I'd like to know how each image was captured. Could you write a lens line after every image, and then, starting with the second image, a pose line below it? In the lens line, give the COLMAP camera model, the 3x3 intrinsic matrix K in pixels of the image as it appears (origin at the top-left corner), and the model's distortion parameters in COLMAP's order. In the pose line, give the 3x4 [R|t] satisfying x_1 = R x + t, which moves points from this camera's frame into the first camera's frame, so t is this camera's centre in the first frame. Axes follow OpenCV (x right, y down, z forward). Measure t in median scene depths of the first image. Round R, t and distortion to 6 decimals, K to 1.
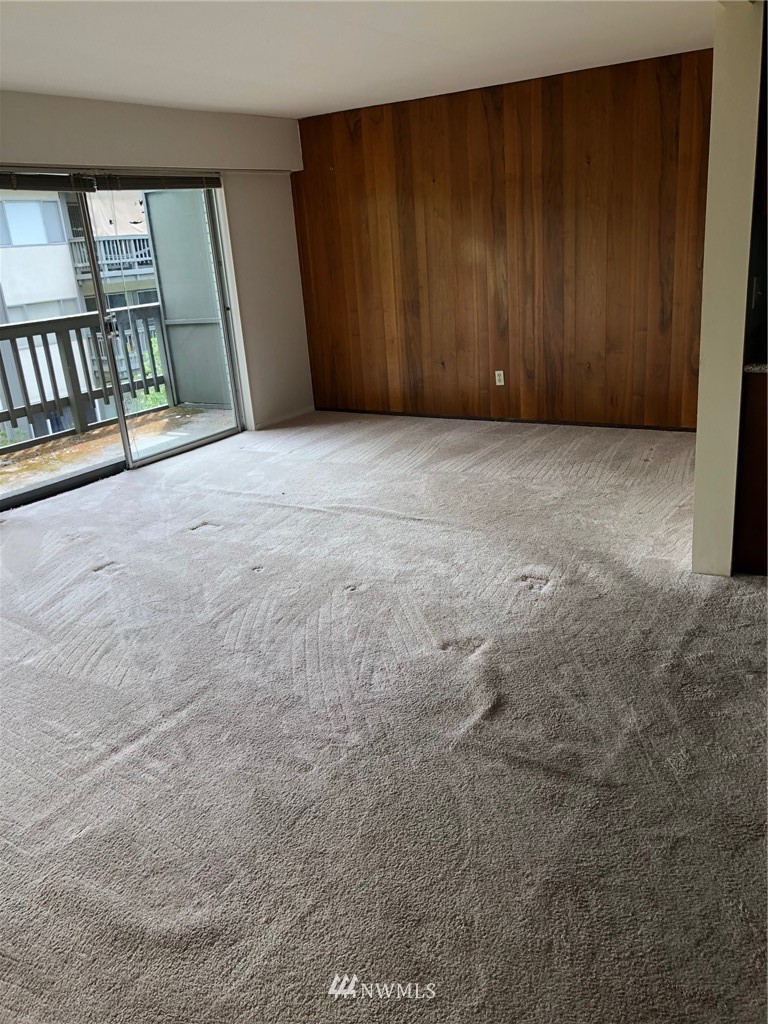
lens RADIAL K [[831.6, 0, 384.0], [0, 831.6, 512.0], [0, 0, 1]] dist [0.041743, -0.030445]
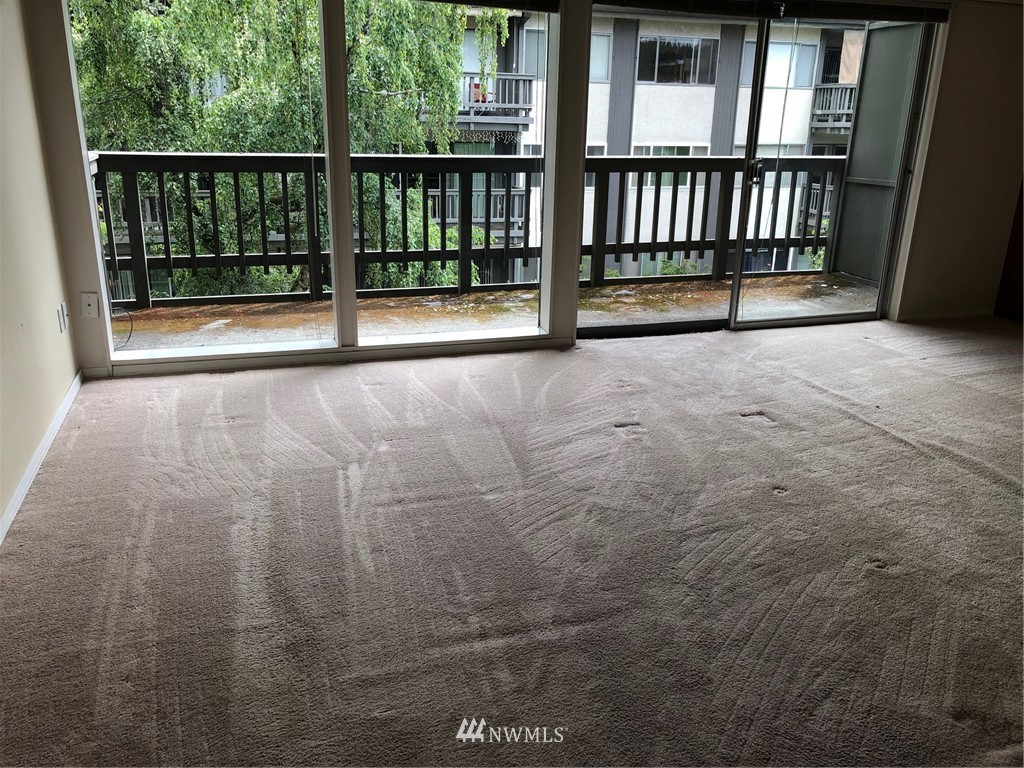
lens RADIAL K [[831.6, 0, 512.0], [0, 831.6, 384.0], [0, 0, 1]] dist [0.041743, -0.030445]
pose [[0.764551, 0.289078, -0.576104, 0.072413], [-0.275066, 0.954645, 0.113981, -0.042122], [0.582924, 0.071322, 0.809390, 0.164374]]
